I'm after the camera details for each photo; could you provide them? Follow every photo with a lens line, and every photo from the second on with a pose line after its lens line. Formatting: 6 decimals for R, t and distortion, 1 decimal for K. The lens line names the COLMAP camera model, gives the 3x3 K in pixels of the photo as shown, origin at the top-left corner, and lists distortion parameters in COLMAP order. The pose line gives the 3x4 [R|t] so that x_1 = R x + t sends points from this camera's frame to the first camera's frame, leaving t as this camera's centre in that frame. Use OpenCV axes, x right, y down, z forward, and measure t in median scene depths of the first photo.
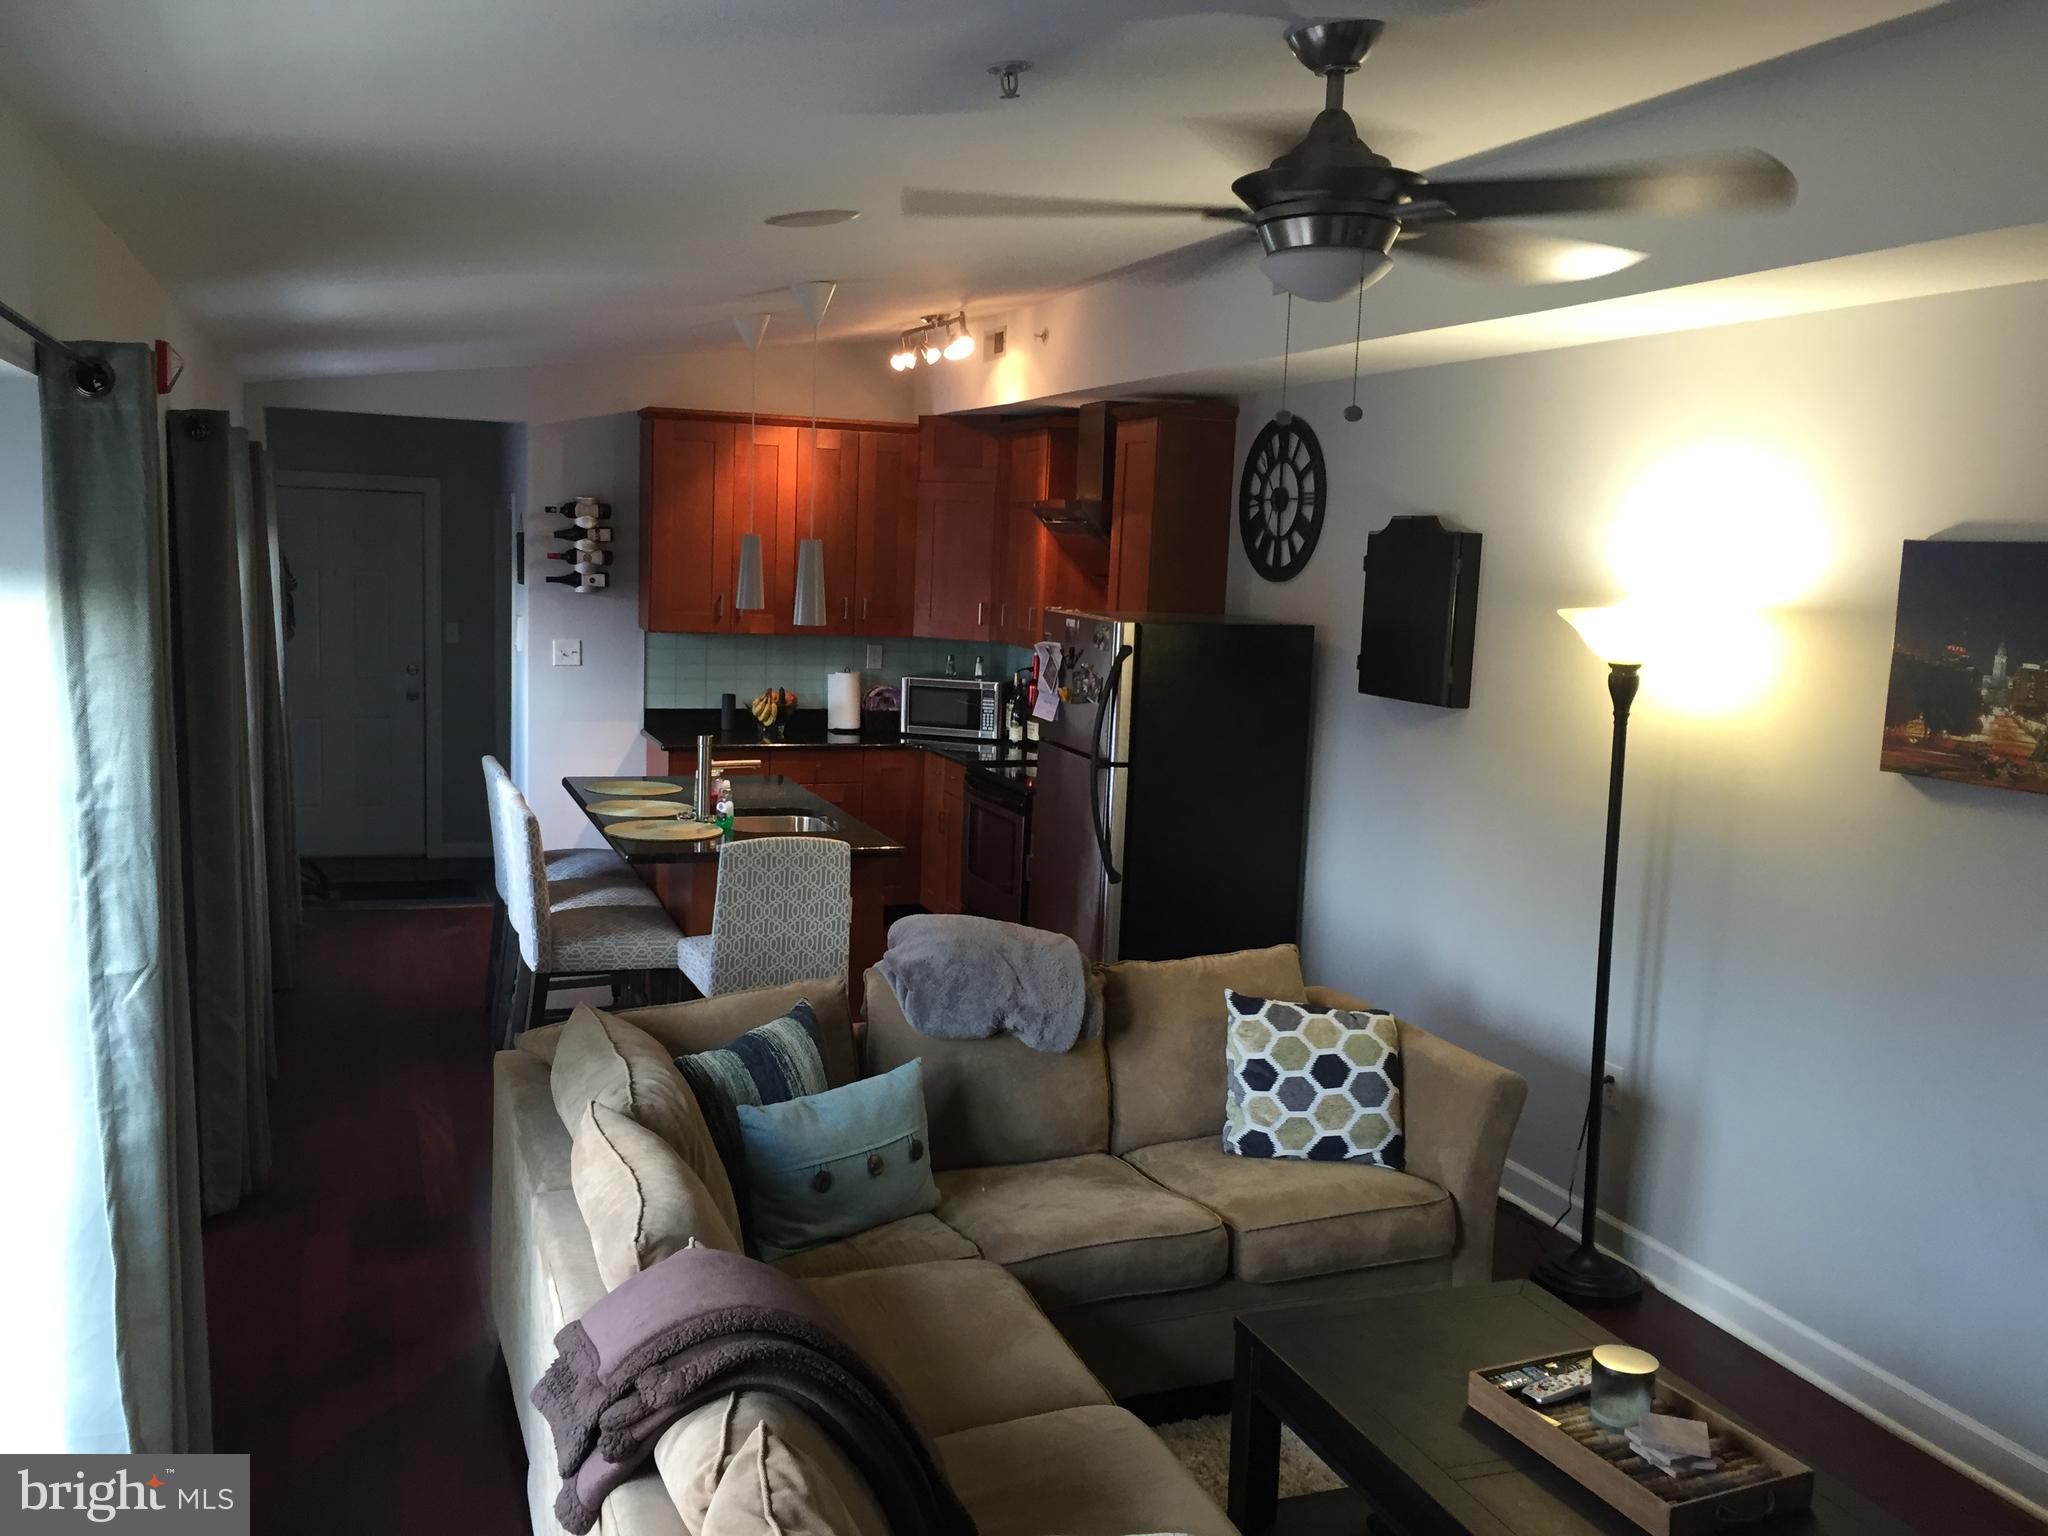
lens RADIAL K [[1745.5, 0, 1016.9], [0, 1745.5, 767.2], [0, 0, 1]] dist [0.077448, -0.093807]
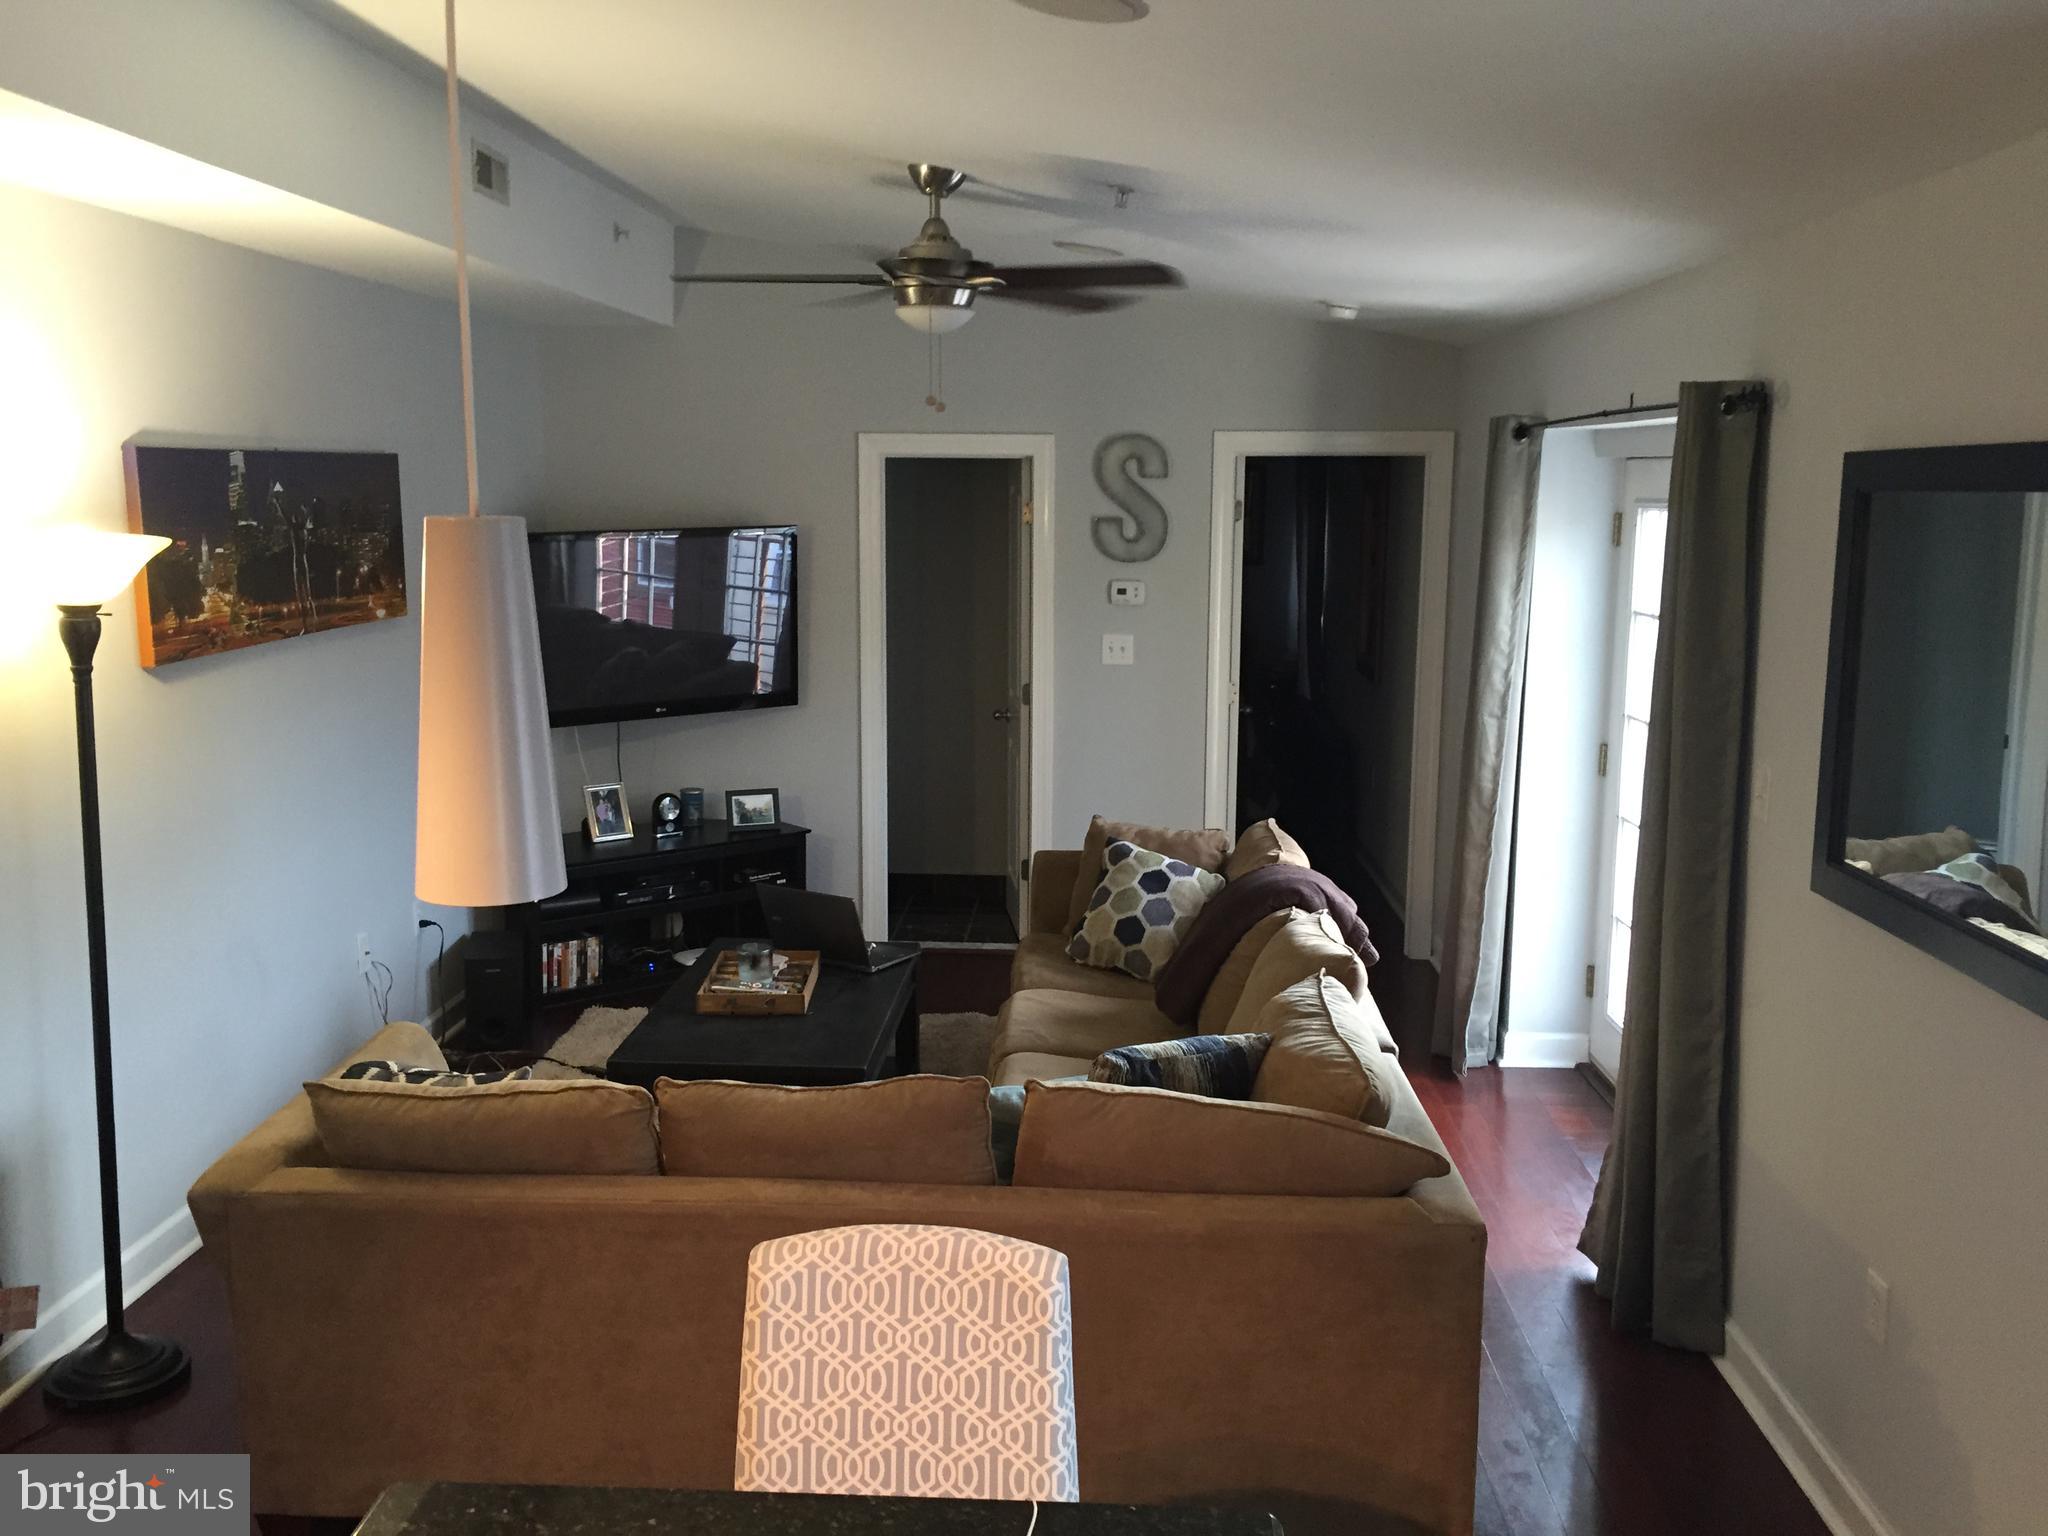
lens RADIAL K [[1745.5, 0, 1019.9], [0, 1745.5, 769.8], [0, 0, 1]] dist [0.077448, -0.093807]
pose [[-0.915541, -0.109834, 0.386937, -0.219245], [0.007096, 0.957435, 0.288562, -0.131821], [-0.402161, 0.266936, -0.875792, 0.951407]]
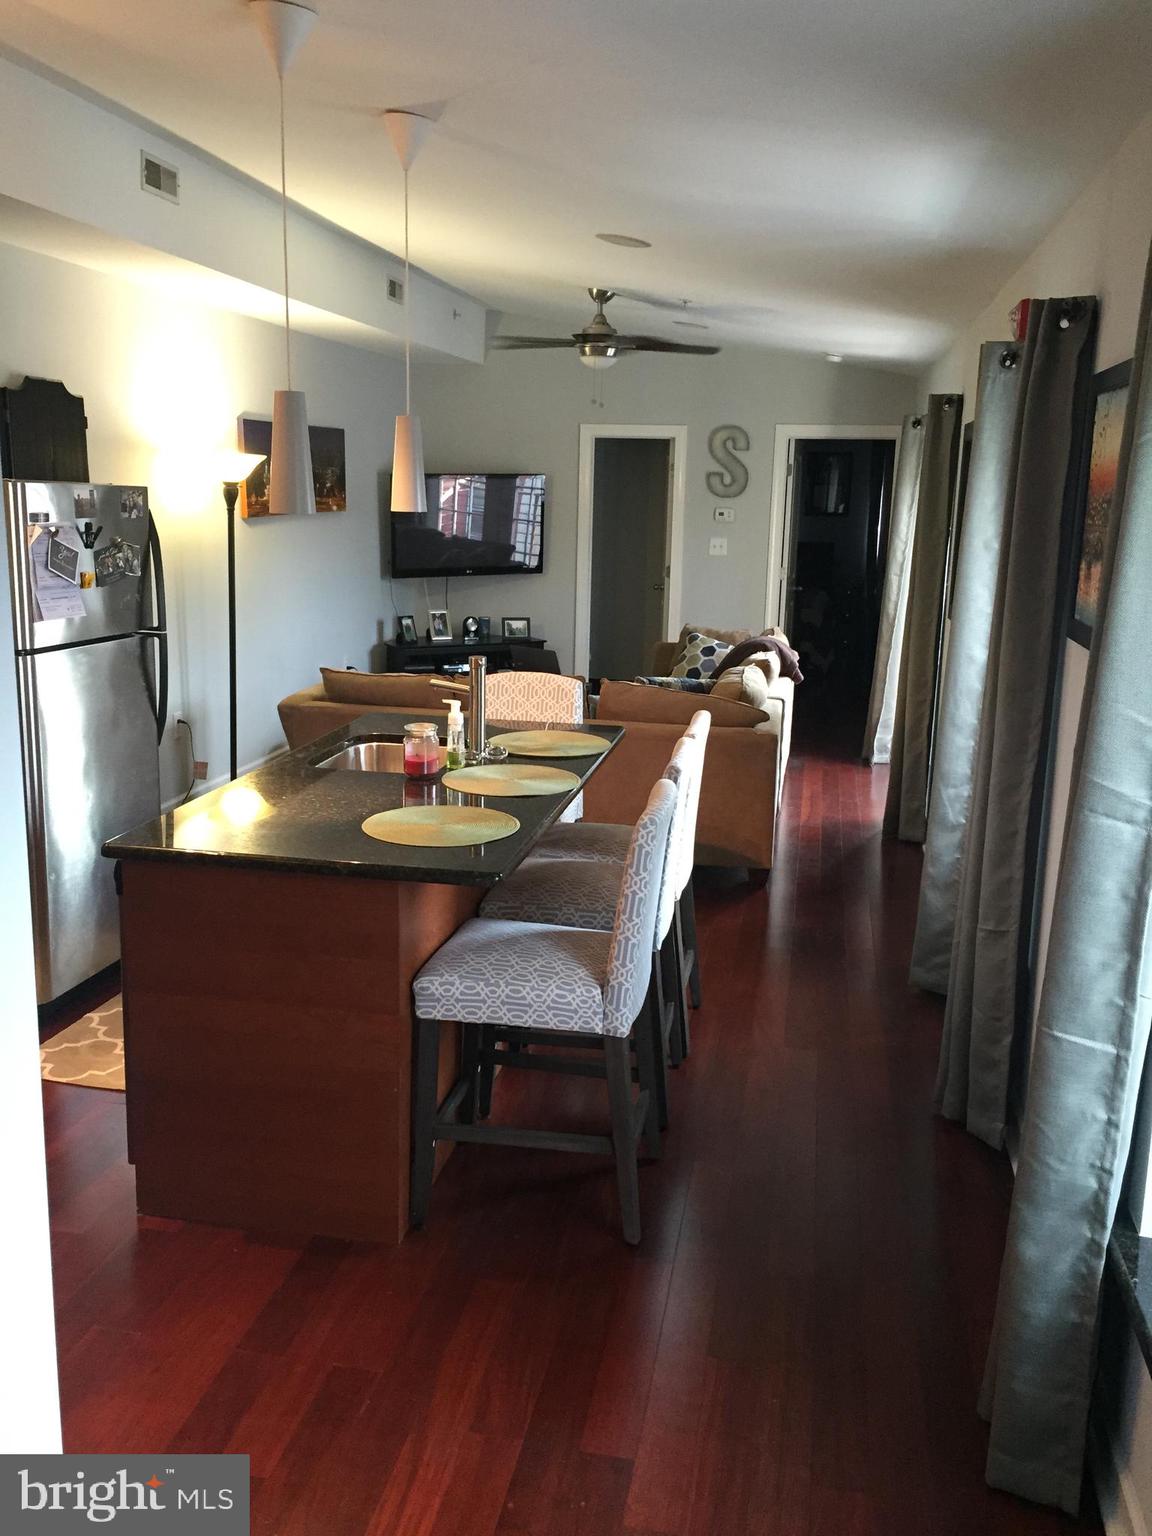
lens RADIAL K [[1309.1, 0, 574.9], [0, 1309.1, 762.8], [0, 0, 1]] dist [0.077448, -0.093807]
pose [[-0.852350, -0.168186, 0.495190, -0.454267], [0.007874, 0.942642, 0.333712, -0.152027], [-0.522913, 0.288338, -0.802137, 1.258780]]
